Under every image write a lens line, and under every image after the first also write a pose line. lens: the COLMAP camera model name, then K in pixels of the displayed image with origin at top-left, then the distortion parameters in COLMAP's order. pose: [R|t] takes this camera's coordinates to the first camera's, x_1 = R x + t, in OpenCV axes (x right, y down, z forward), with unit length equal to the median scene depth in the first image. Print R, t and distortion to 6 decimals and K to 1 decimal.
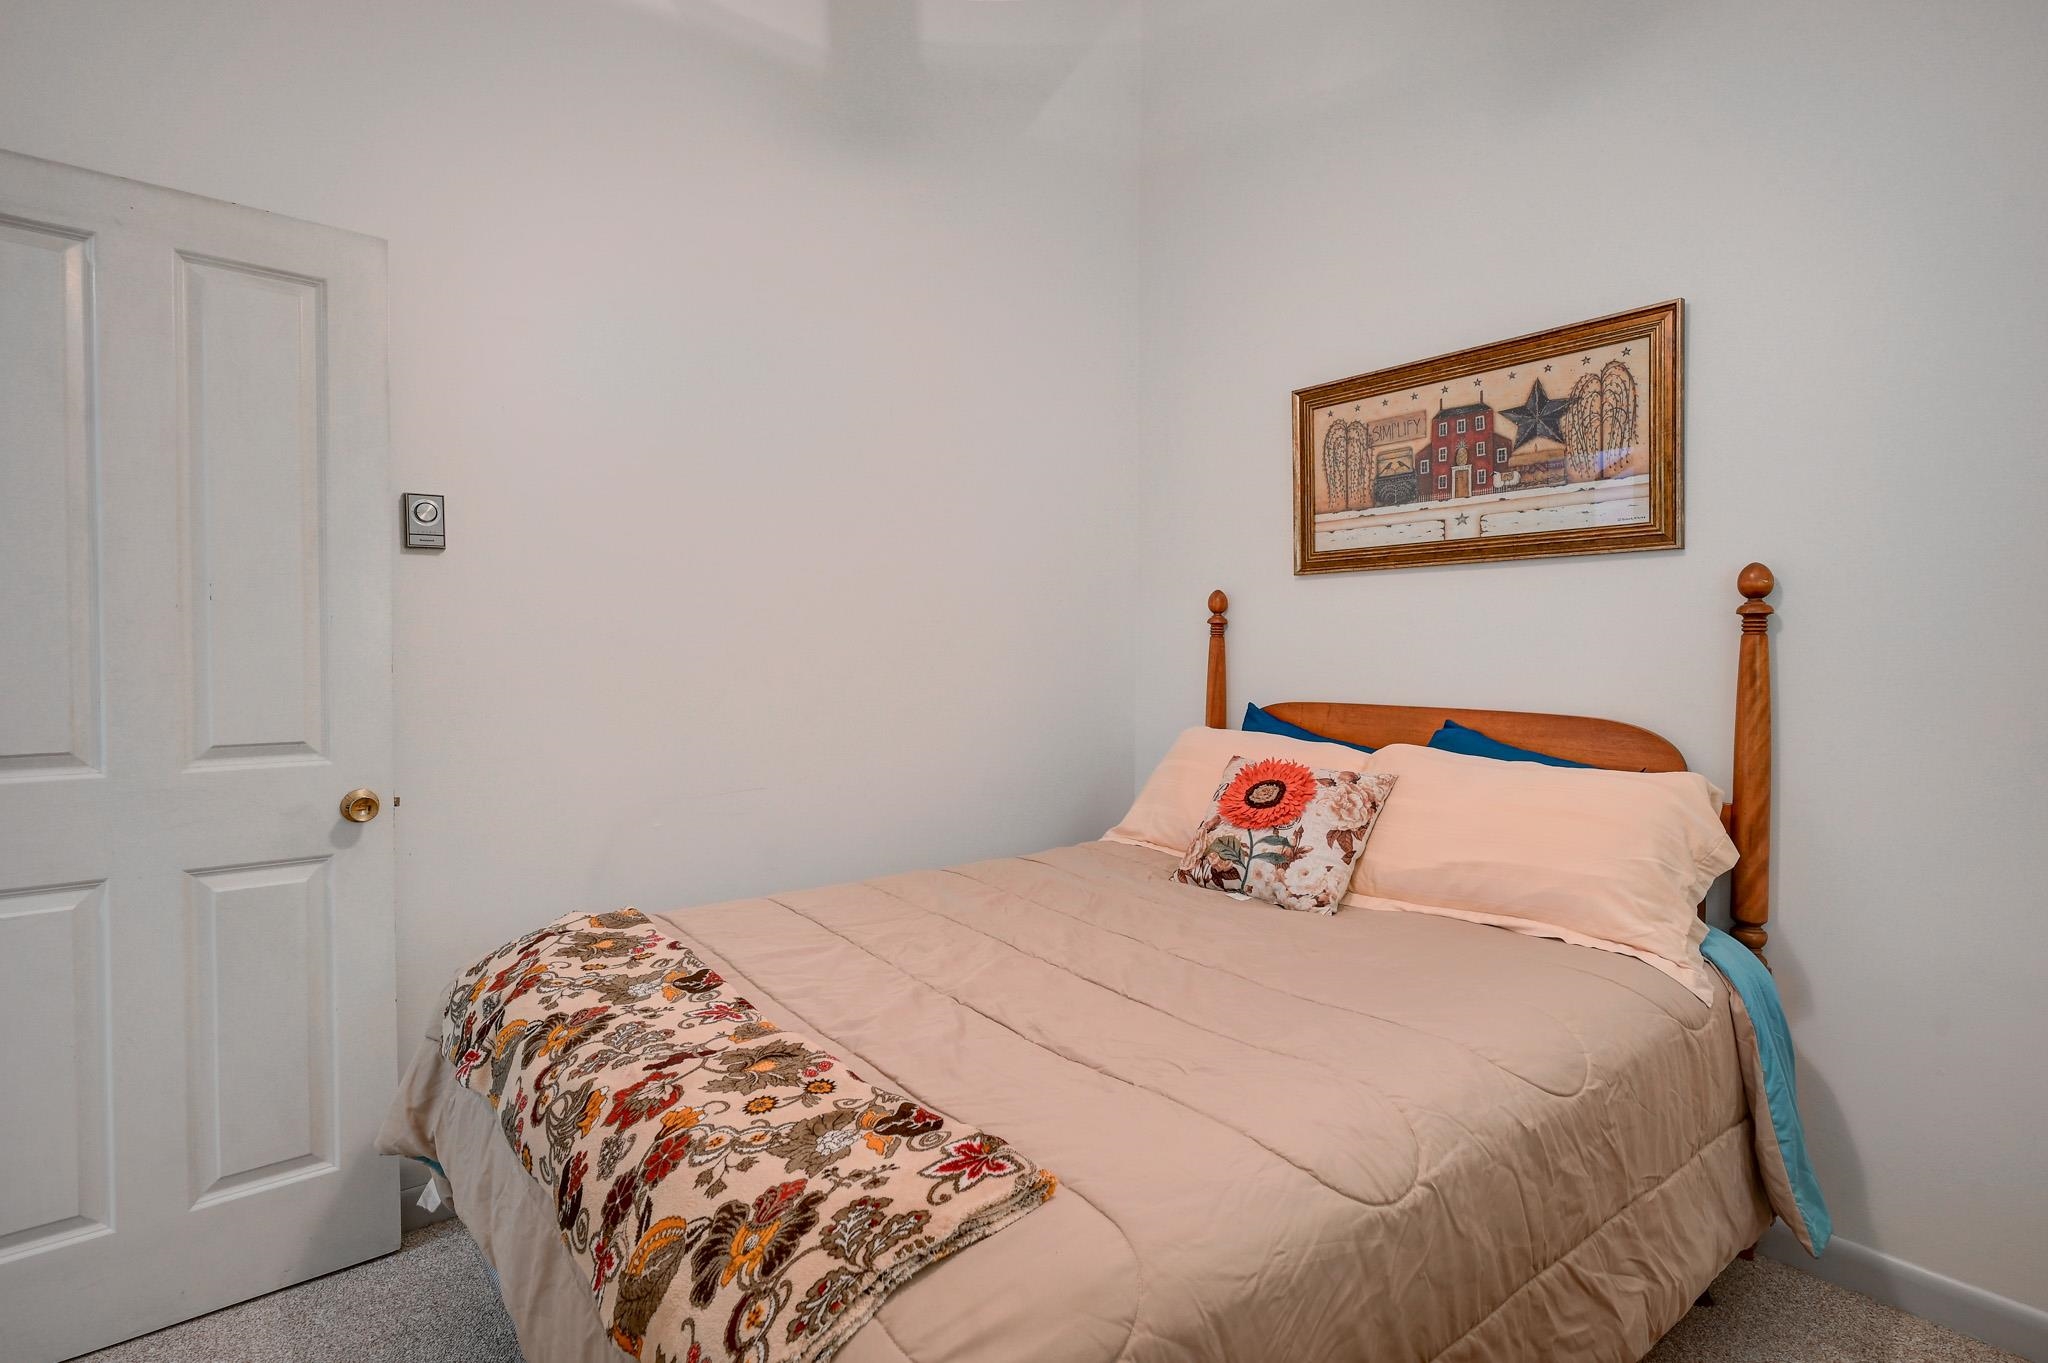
lens RADIAL K [[1028.0, 0, 1036.1], [0, 1028.0, 674.6], [0, 0, 1]] dist [-0.002350, 0.000879]
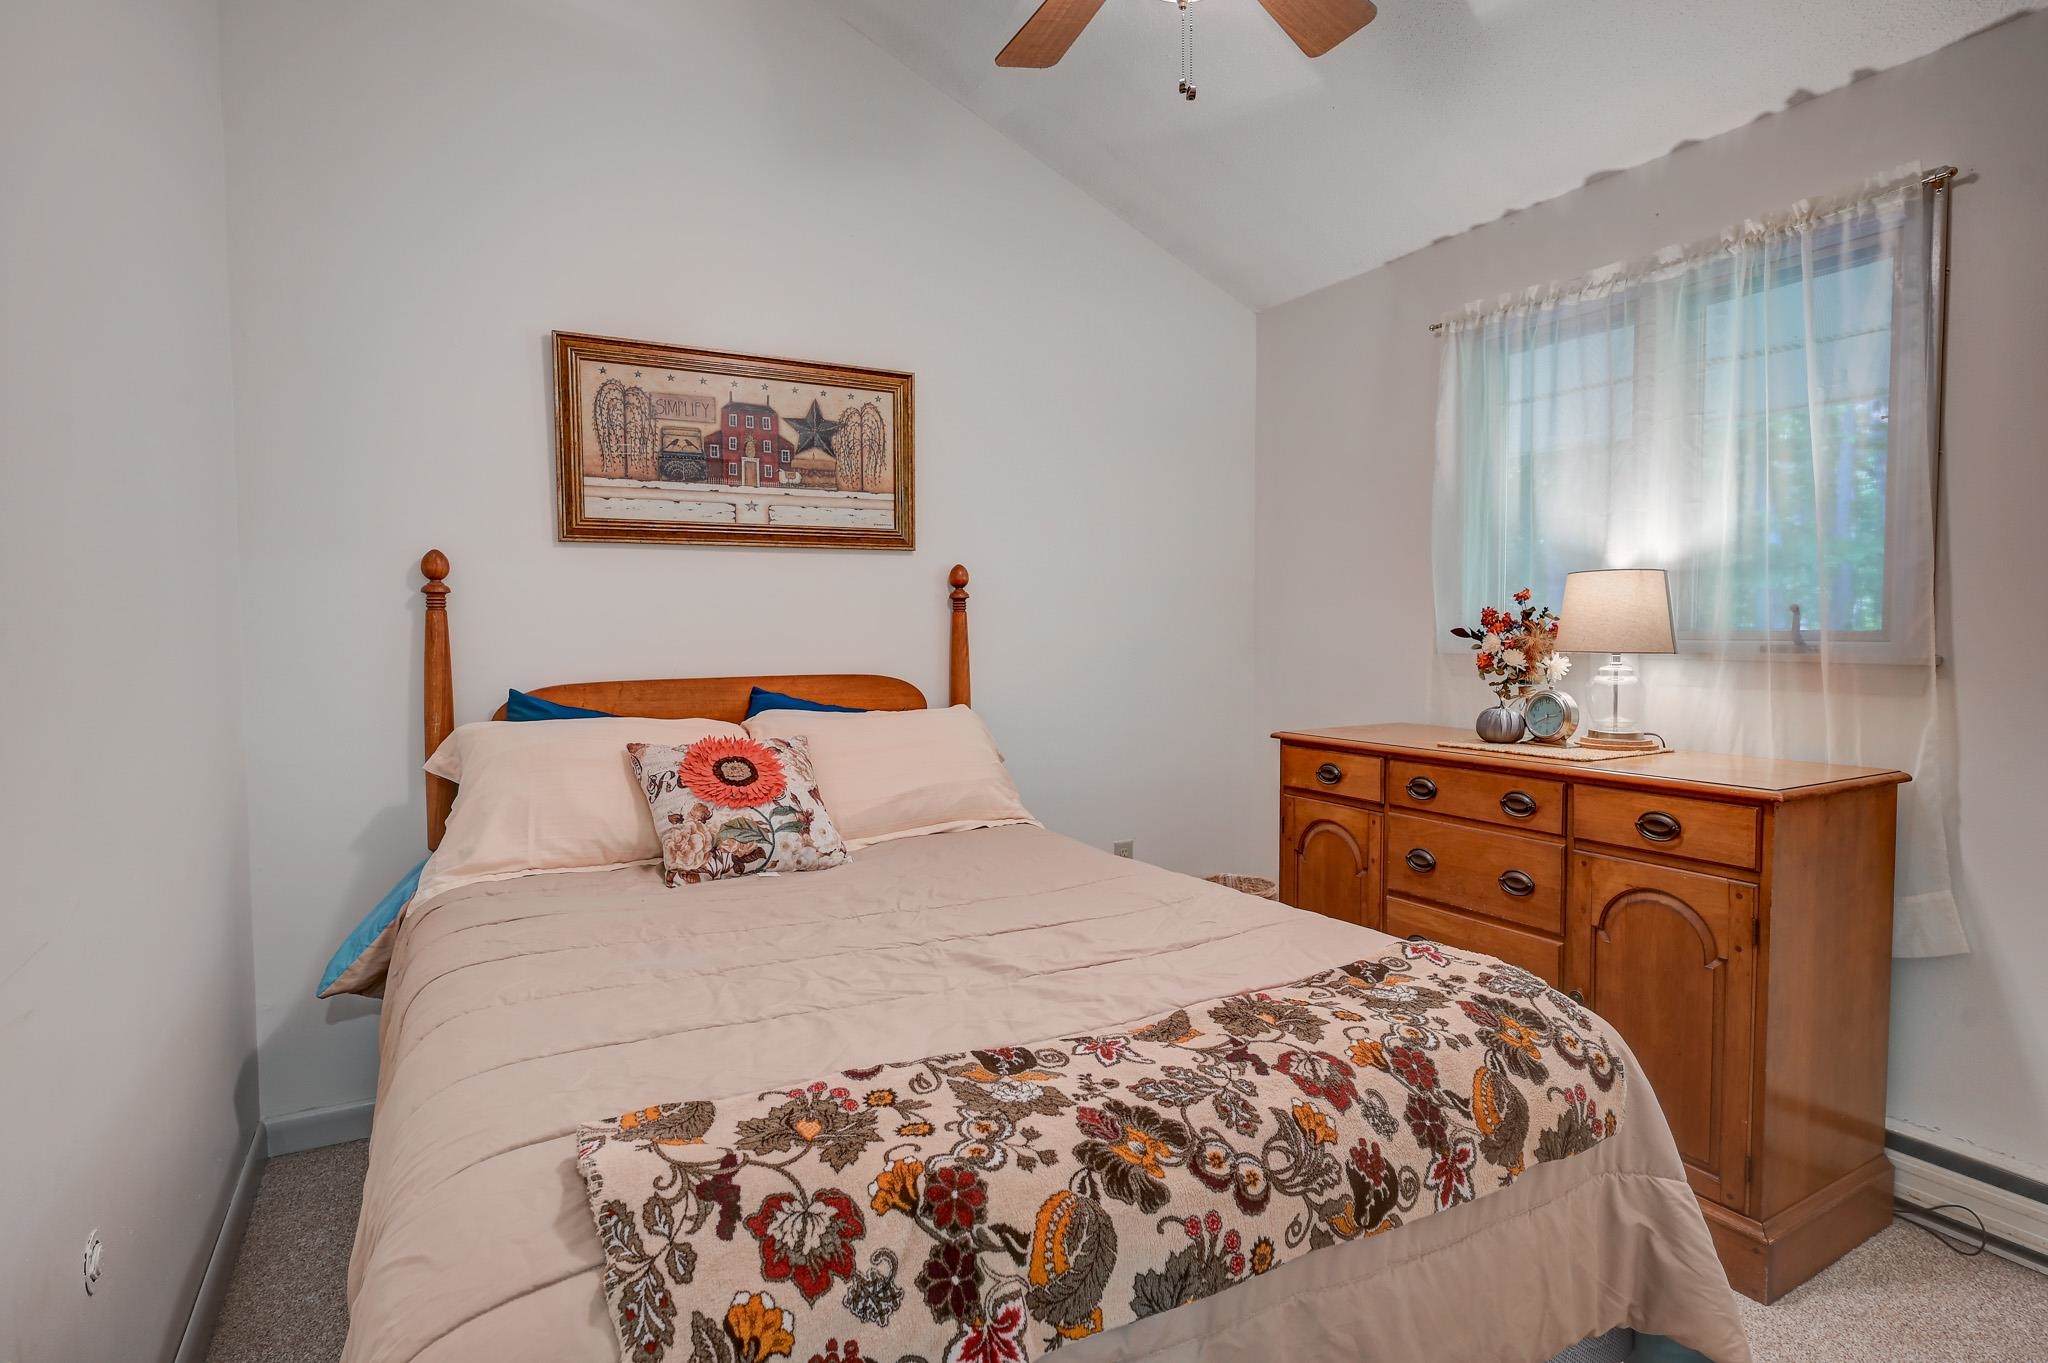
lens RADIAL K [[1028.0, 0, 1044.8], [0, 1028.0, 678.2], [0, 0, 1]] dist [-0.002350, 0.000879]
pose [[0.154577, -0.056250, 0.986378, -0.740880], [0.033926, 0.998091, 0.051601, -0.013666], [-0.987398, 0.025488, 0.156191, 0.594943]]
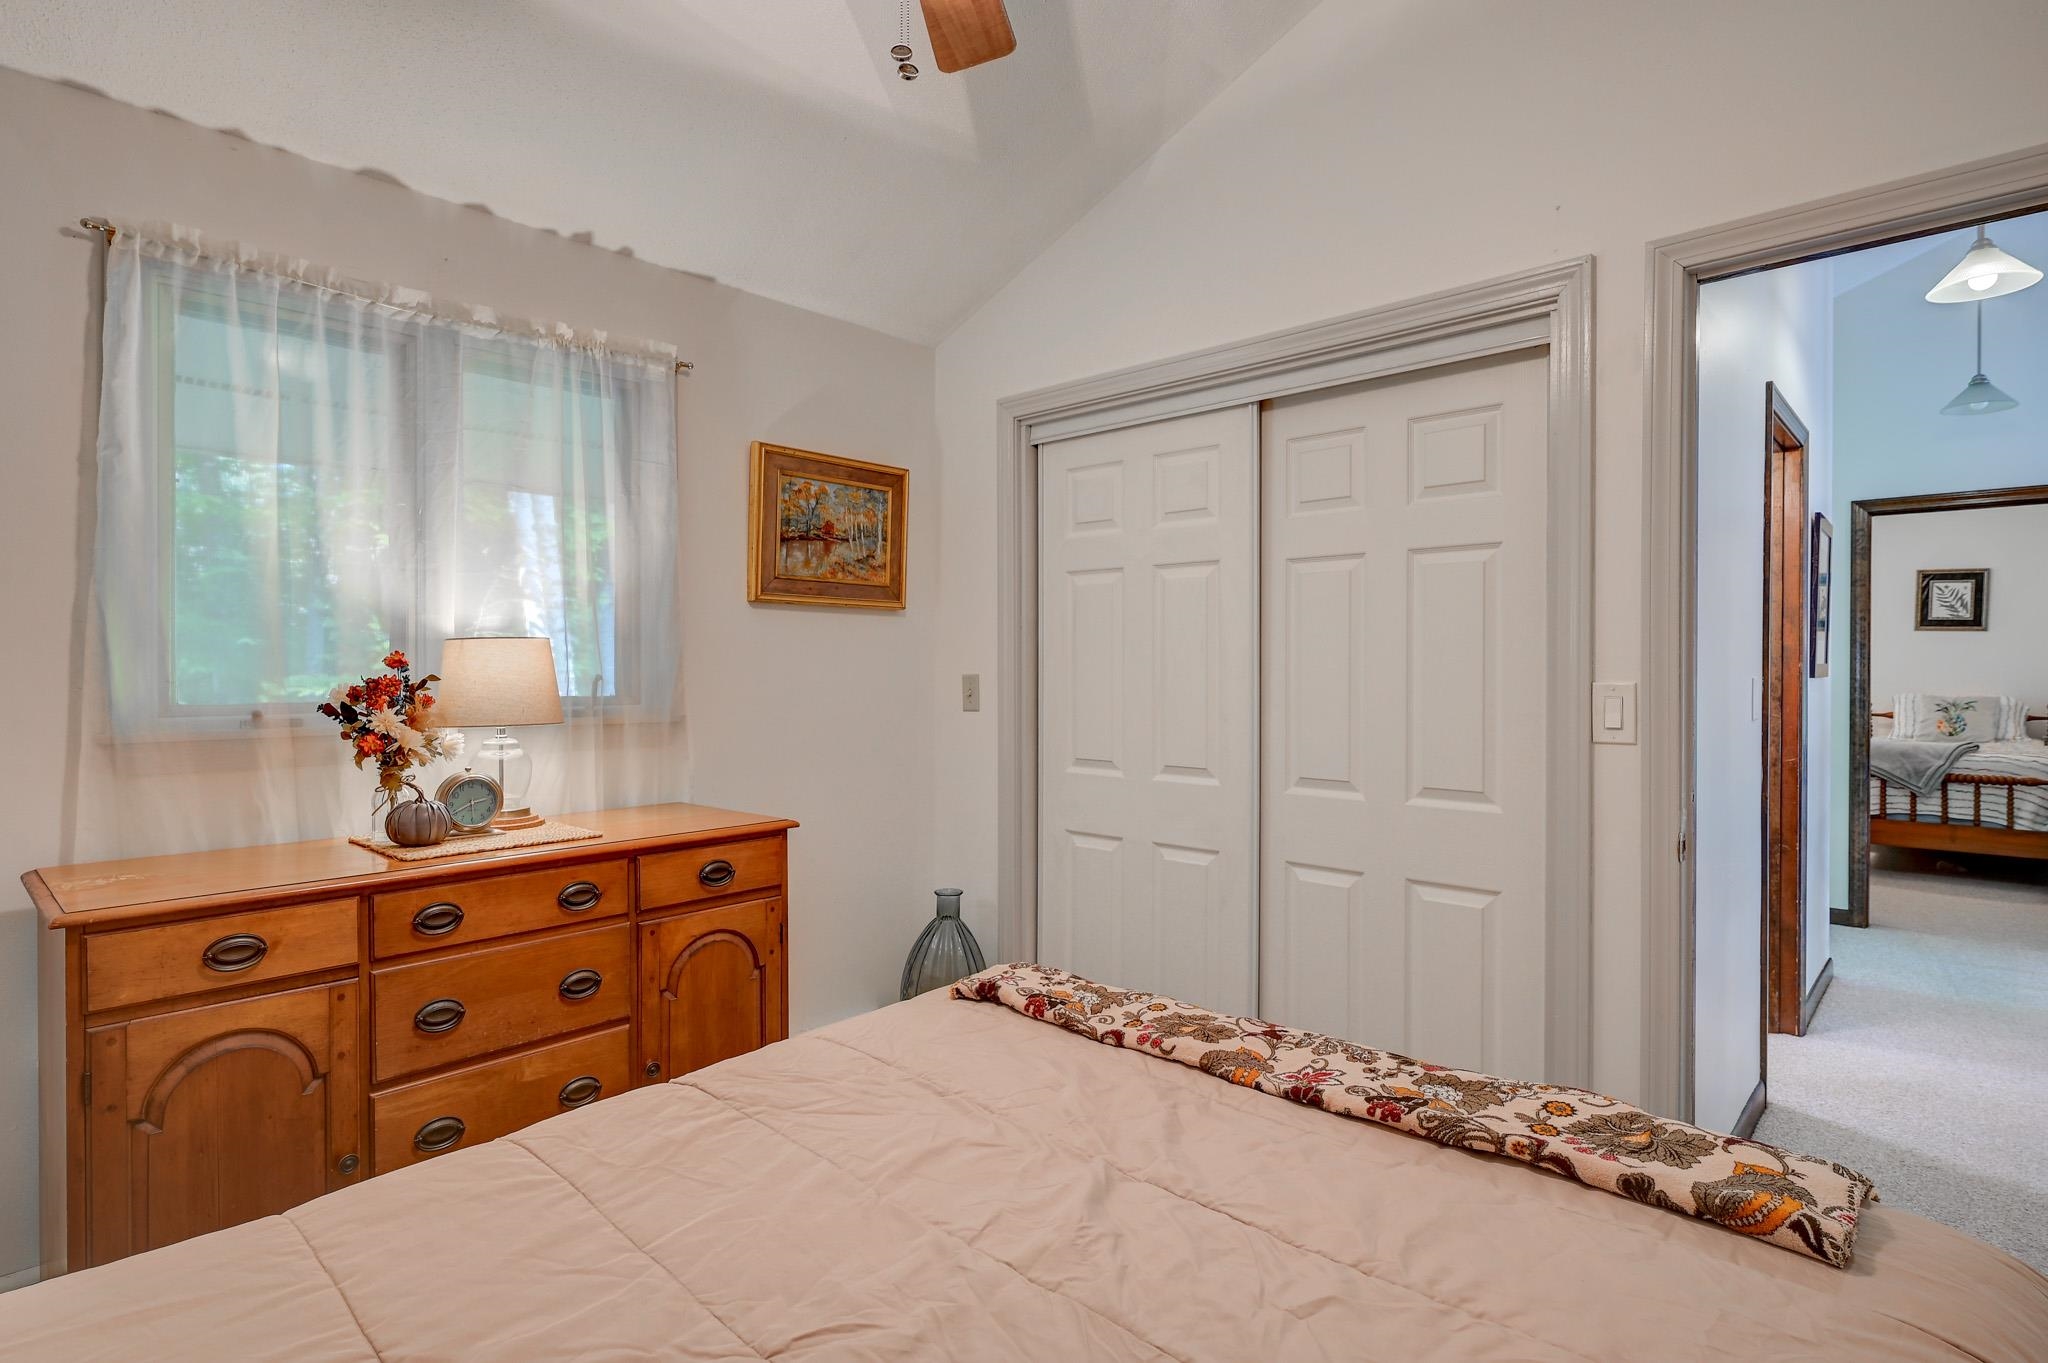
lens RADIAL K [[1028.0, 0, 1022.7], [0, 1028.0, 677.1], [0, 0, 1]] dist [-0.002350, 0.000879]
pose [[-0.991763, -0.003245, -0.128047, 0.055258], [-0.007380, 0.999466, 0.031832, -0.047283], [0.127875, 0.032515, -0.991257, 1.245047]]
